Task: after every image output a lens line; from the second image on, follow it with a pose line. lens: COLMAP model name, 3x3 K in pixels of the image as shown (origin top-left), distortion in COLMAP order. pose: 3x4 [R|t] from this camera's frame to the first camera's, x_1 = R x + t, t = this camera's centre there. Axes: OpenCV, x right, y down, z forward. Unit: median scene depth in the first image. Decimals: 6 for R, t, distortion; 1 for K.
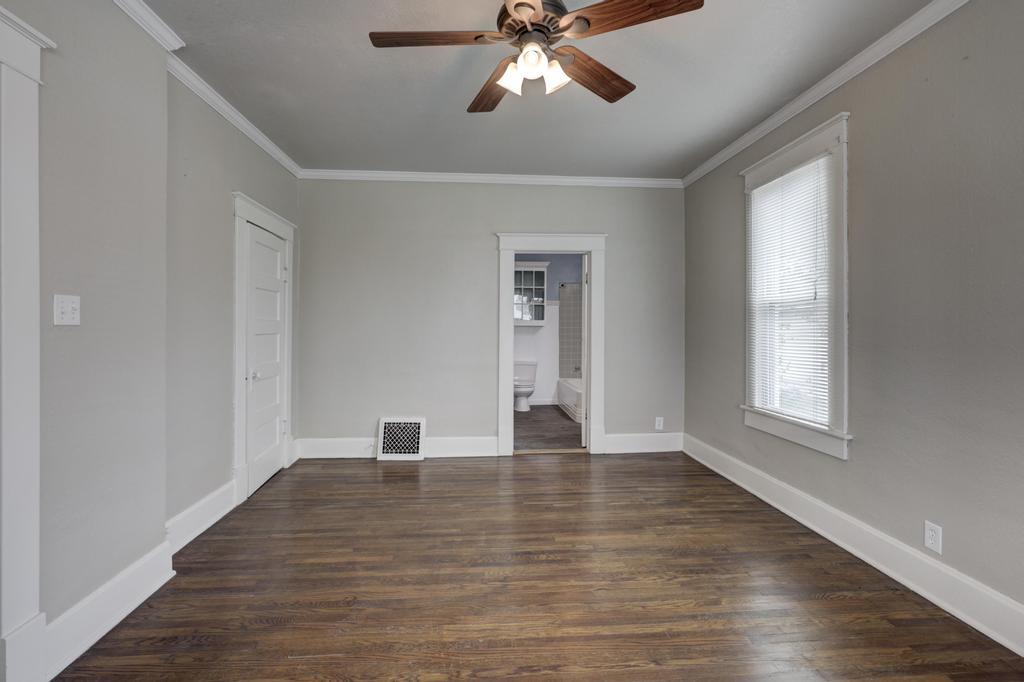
lens RADIAL K [[472.0, 0, 516.6], [0, 472.0, 335.3], [0, 0, 1]] dist [0.001657, 0.000802]
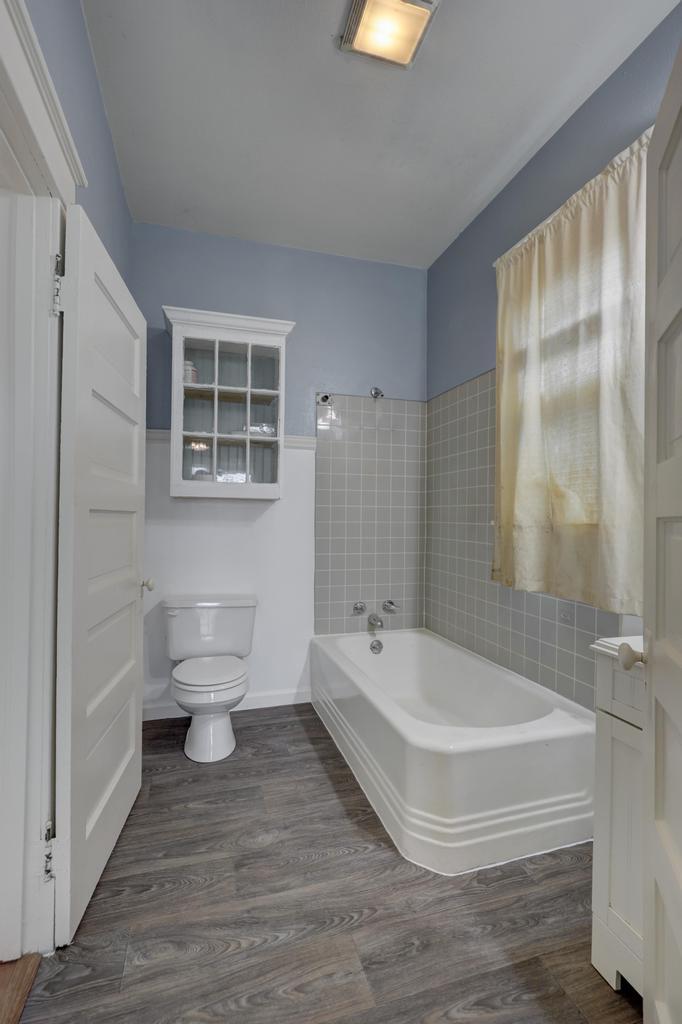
lens RADIAL K [[472.0, 0, 327.8], [0, 472.0, 510.5], [0, 0, 1]] dist [0.001657, 0.000802]
pose [[0.980197, 0.004710, 0.197967, 0.036586], [0.000554, 0.999648, -0.026531, -0.003203], [-0.198022, 0.026115, 0.979850, 0.965928]]
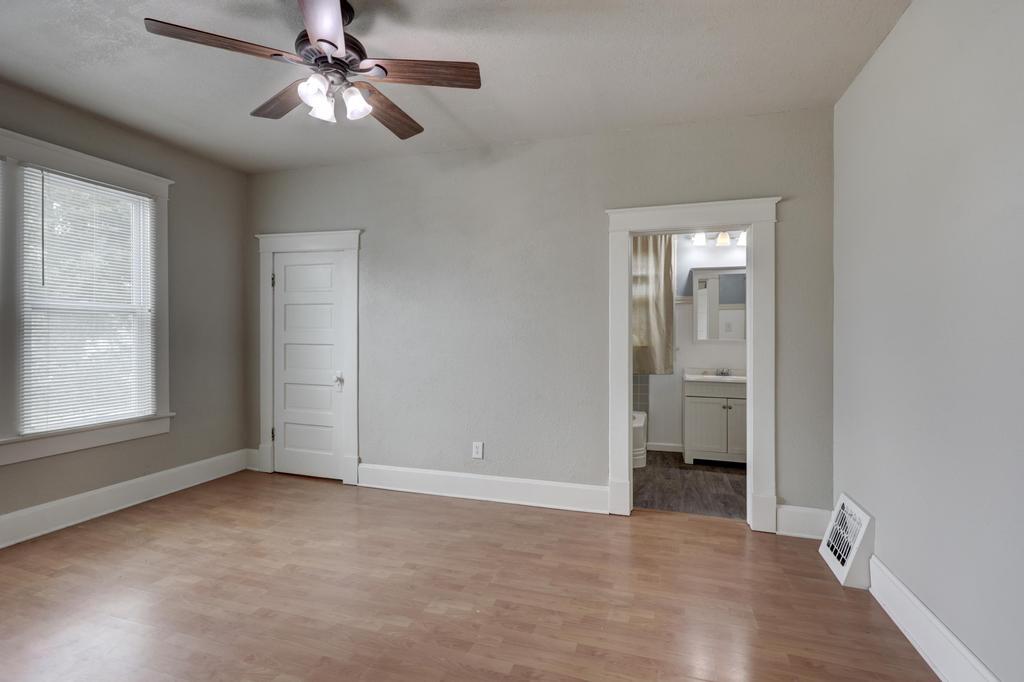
lens RADIAL K [[472.0, 0, 516.5], [0, 472.0, 334.3], [0, 0, 1]] dist [0.001657, 0.000802]
pose [[0.372394, -0.007346, 0.928046, -0.797434], [0.016160, 0.999868, 0.001431, -0.035543], [-0.927934, 0.014464, 0.372464, 1.150129]]
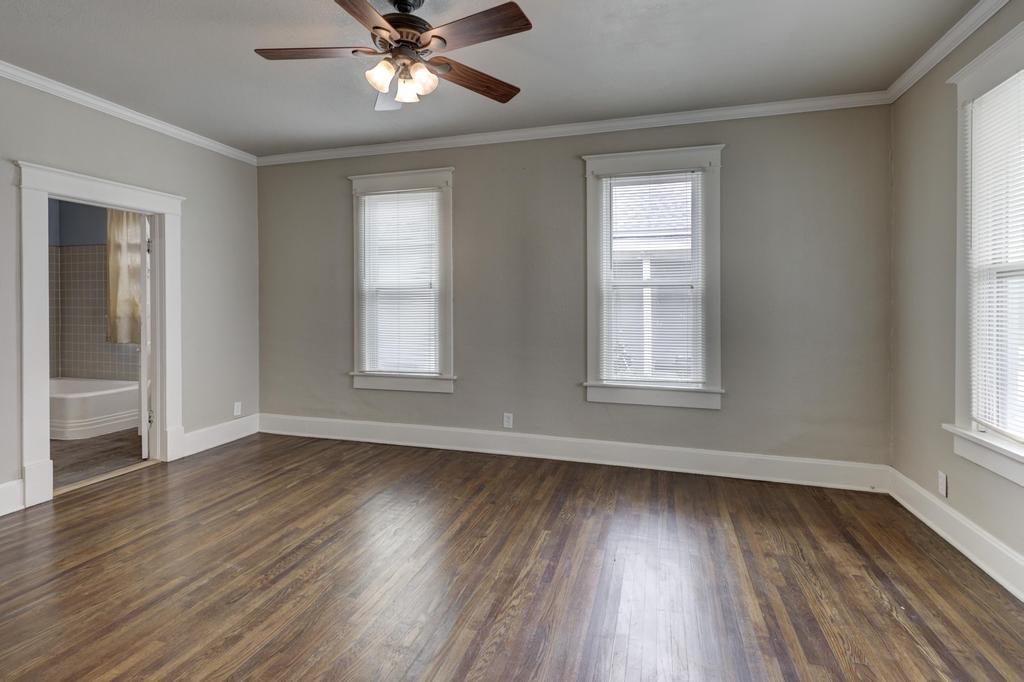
lens RADIAL K [[495.1, 0, 493.9], [0, 495.1, 316.4], [0, 0, 1]] dist [0.006688, 0.002343]
pose [[0.371059, -0.020822, 0.928376, -0.432506], [0.017865, 0.999724, 0.015282, -0.004124], [-0.928437, 0.010915, 0.371328, 0.155670]]
